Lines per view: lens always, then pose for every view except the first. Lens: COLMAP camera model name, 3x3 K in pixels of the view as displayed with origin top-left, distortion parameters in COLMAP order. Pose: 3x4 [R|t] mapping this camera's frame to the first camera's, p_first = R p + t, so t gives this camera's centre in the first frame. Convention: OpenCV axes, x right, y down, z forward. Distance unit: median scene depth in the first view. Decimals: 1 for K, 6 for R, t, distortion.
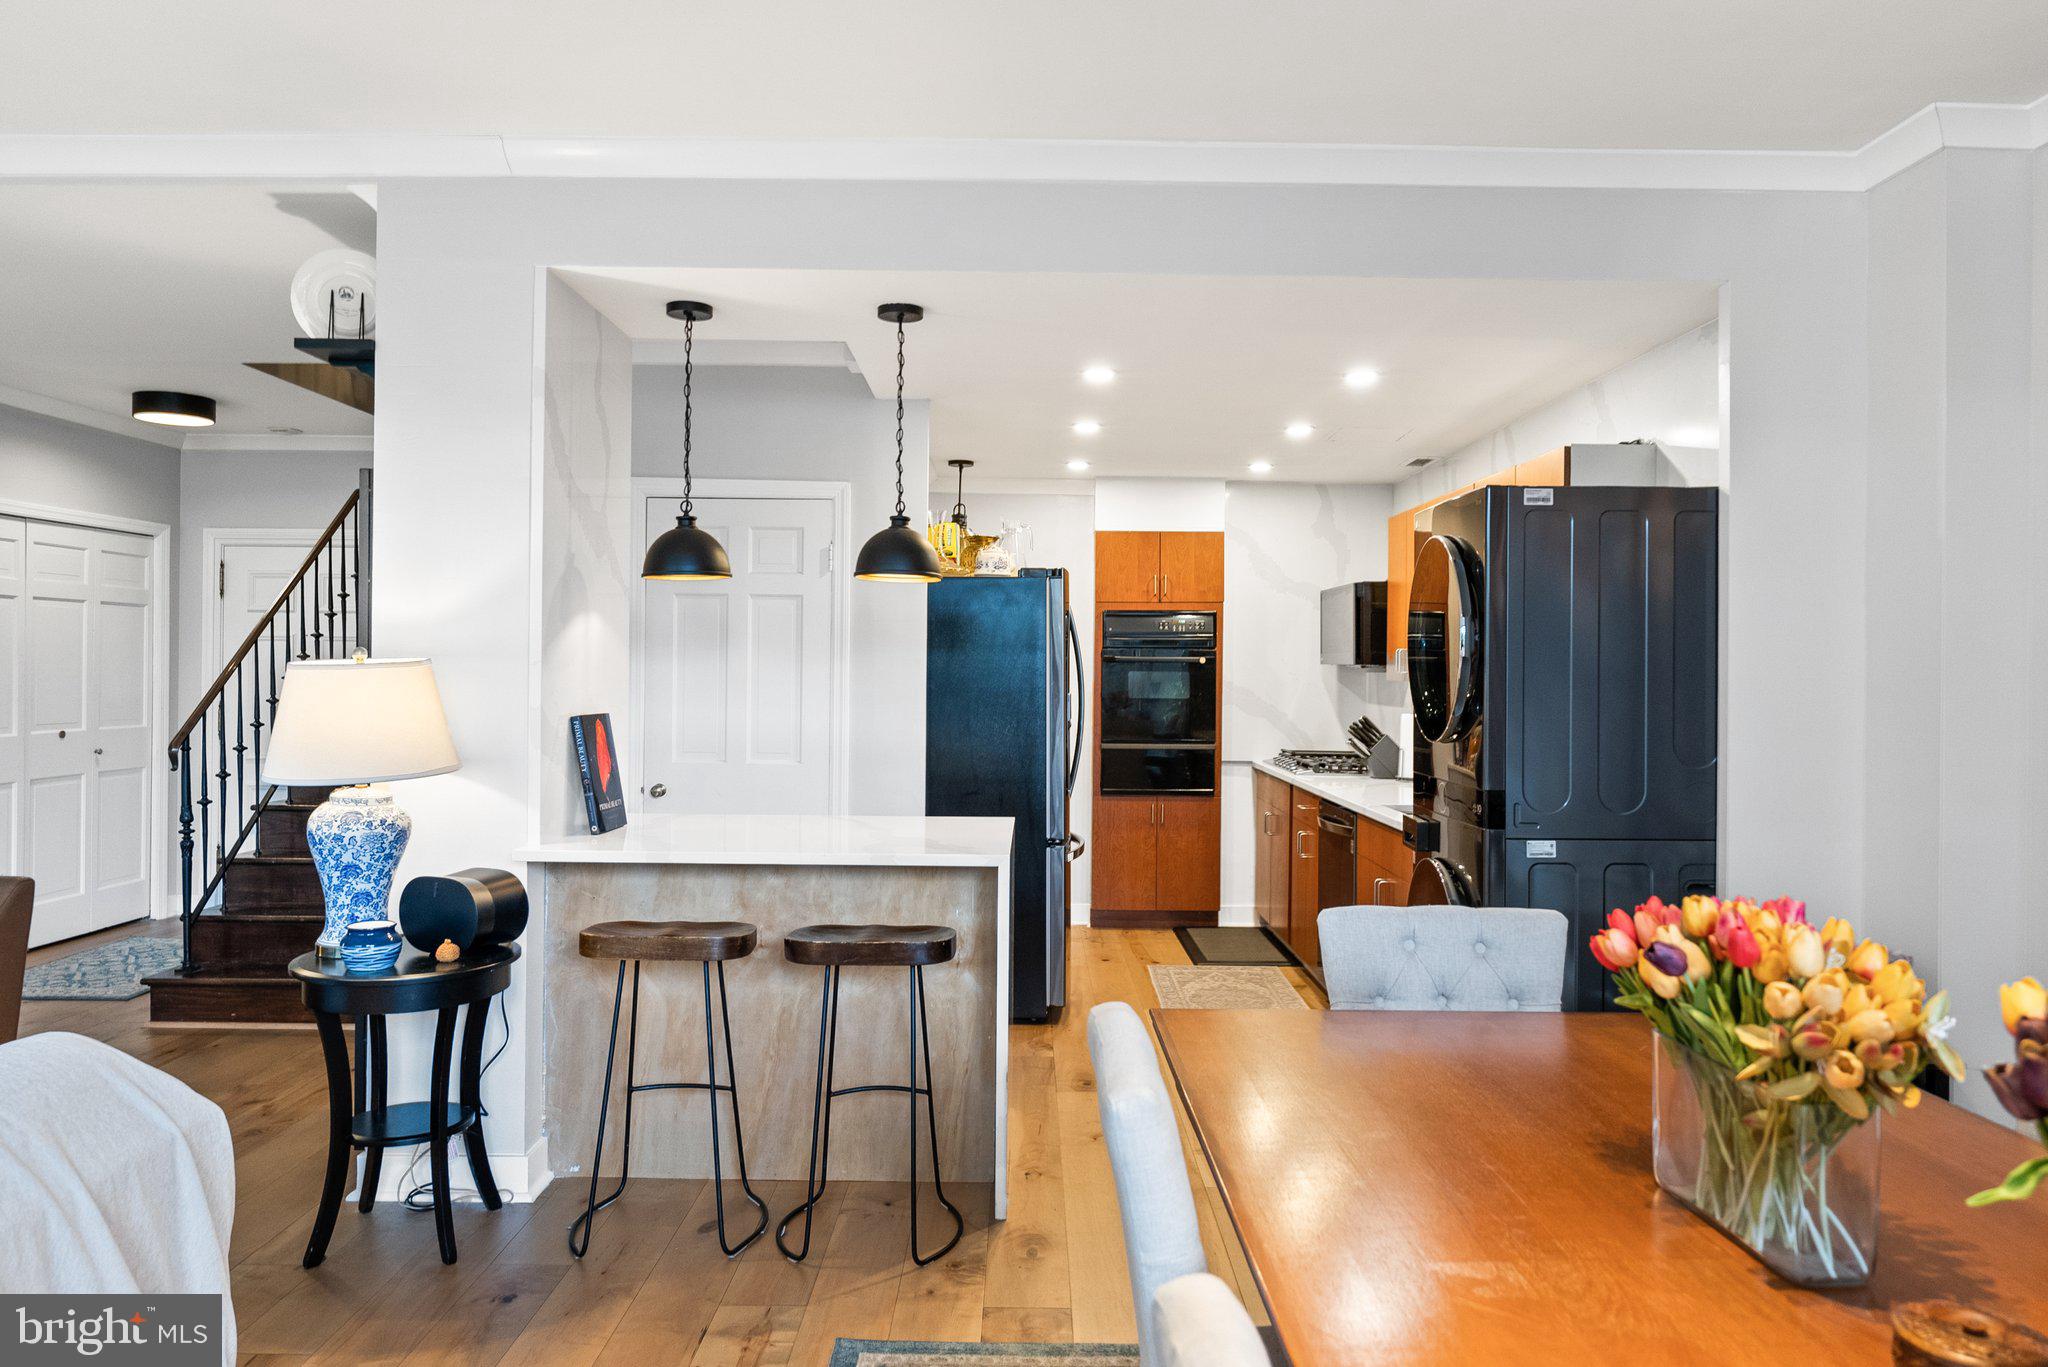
lens RADIAL K [[1340.1, 0, 1024.0], [0, 1340.1, 683.5], [0, 0, 1]] dist [0.005691, 0.000266]
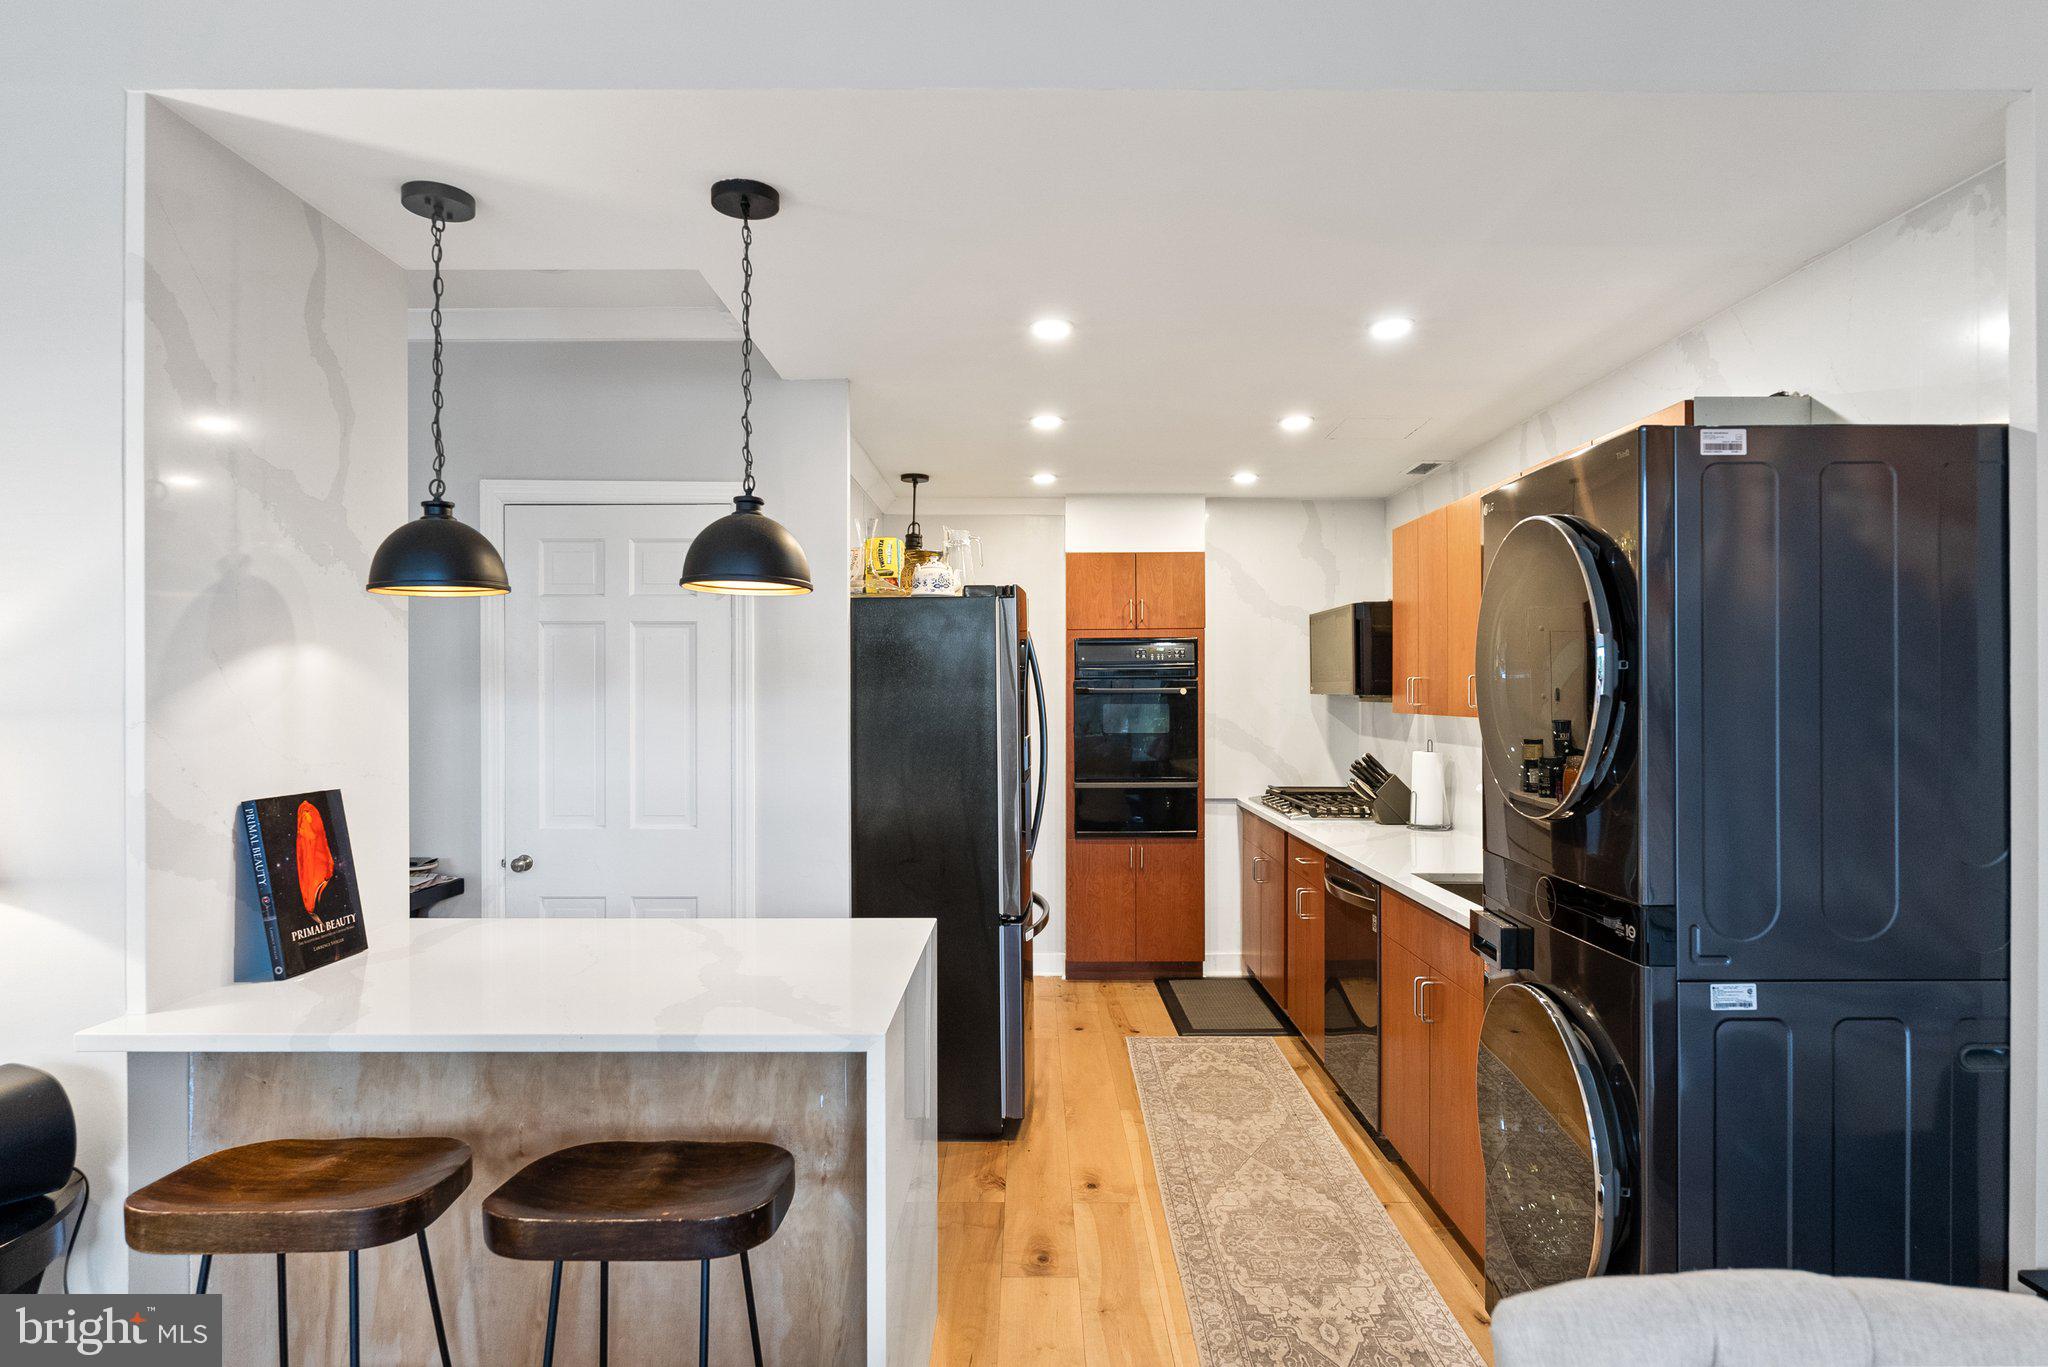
lens RADIAL K [[1105.0, 0, 1027.7], [0, 1105.0, 715.1], [0, 0, 1]] dist [-0.003886, -0.000366]
pose [[0.999924, -0.012320, -0.000949, 0.031300], [0.012328, 0.999876, 0.009761, -0.011259], [0.000829, -0.009772, 0.999952, 0.279757]]
